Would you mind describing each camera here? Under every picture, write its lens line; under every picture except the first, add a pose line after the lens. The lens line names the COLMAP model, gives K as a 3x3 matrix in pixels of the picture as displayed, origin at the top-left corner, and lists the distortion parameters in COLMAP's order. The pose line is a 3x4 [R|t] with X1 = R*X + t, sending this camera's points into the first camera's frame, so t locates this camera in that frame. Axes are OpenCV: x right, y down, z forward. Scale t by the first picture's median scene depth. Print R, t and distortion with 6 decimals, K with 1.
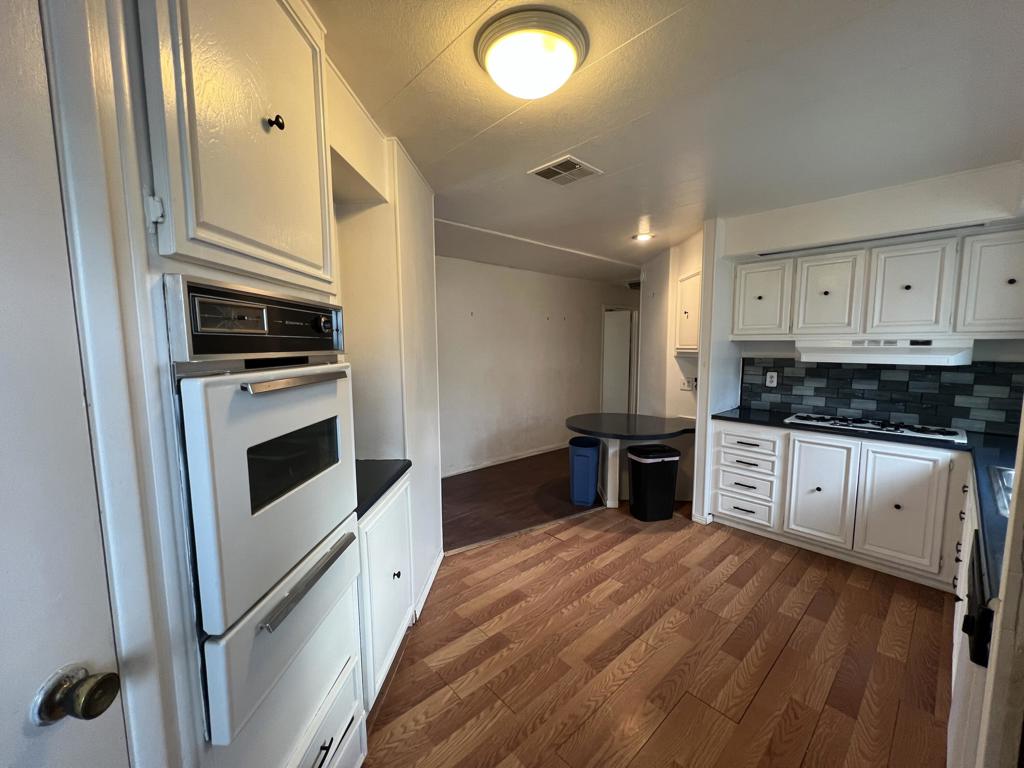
lens RADIAL K [[407.8, 0, 515.4], [0, 407.8, 386.9], [0, 0, 1]] dist [-0.002923, 0.000679]
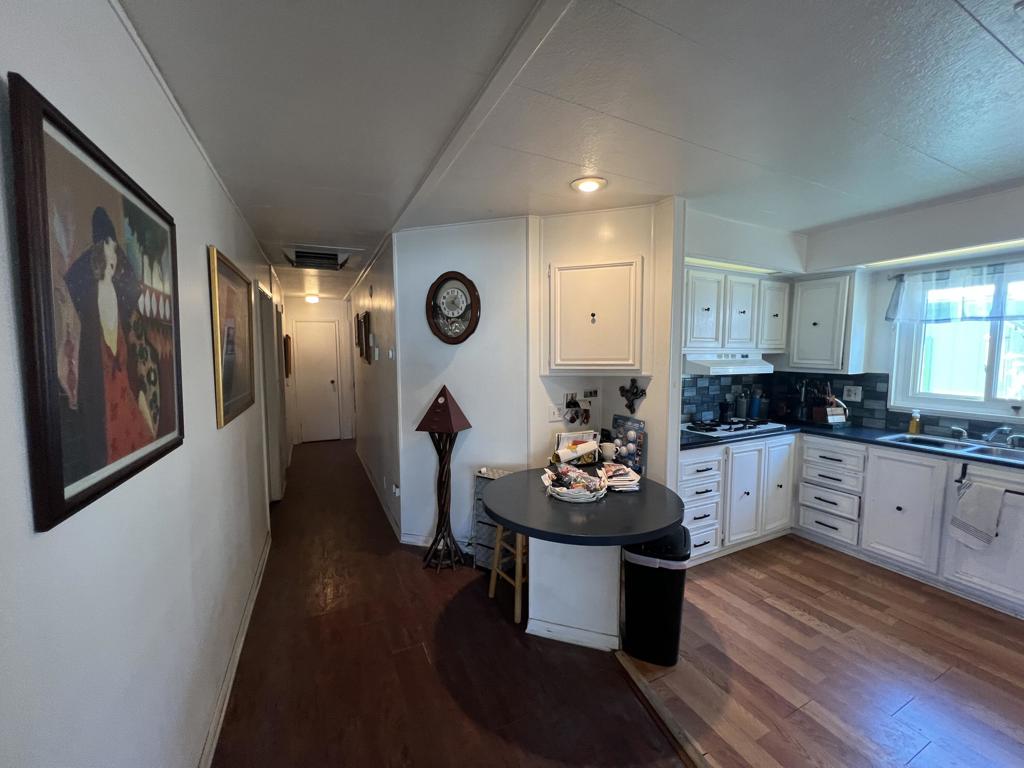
lens RADIAL K [[407.8, 0, 514.7], [0, 407.8, 386.3], [0, 0, 1]] dist [-0.002923, 0.000679]
pose [[0.284252, -0.075742, 0.955753, -0.401880], [0.101385, 0.993660, 0.048593, -0.132181], [-0.953374, 0.083086, 0.290129, 1.172751]]
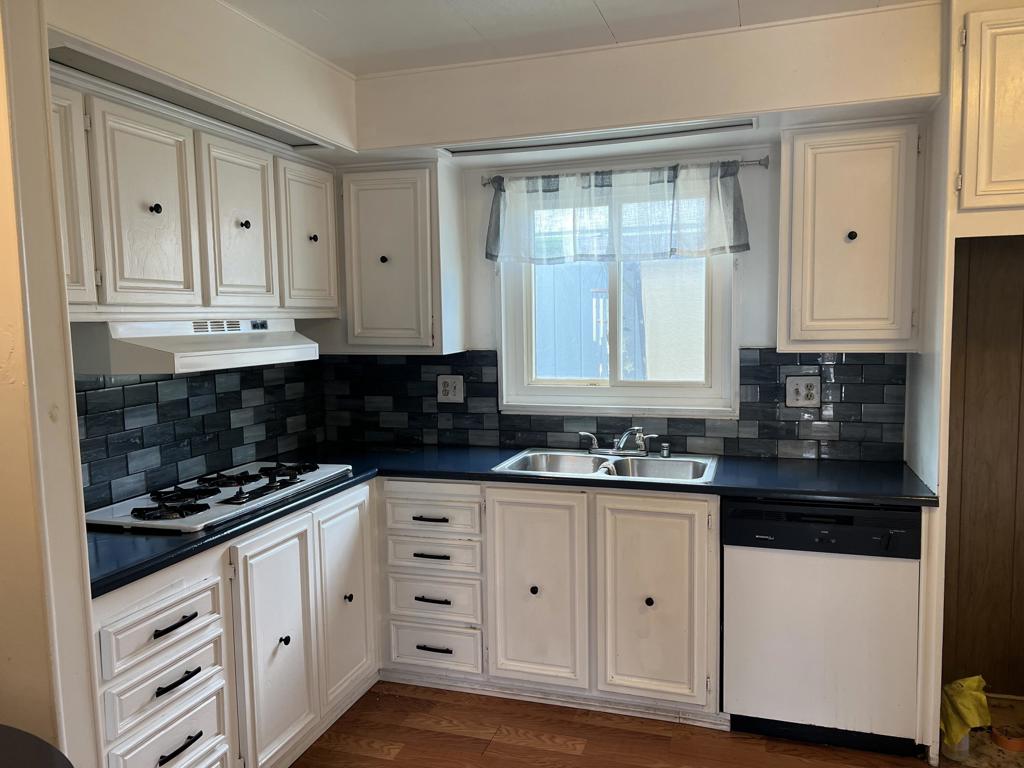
lens RADIAL K [[764.4, 0, 520.4], [0, 764.4, 386.5], [0, 0, 1]] dist [0.044684, -0.051260]
pose [[-0.491403, -0.066045, 0.868424, -0.119081], [0.113718, 0.983719, 0.139161, -0.116351], [-0.863476, 0.167140, -0.475892, 1.070126]]
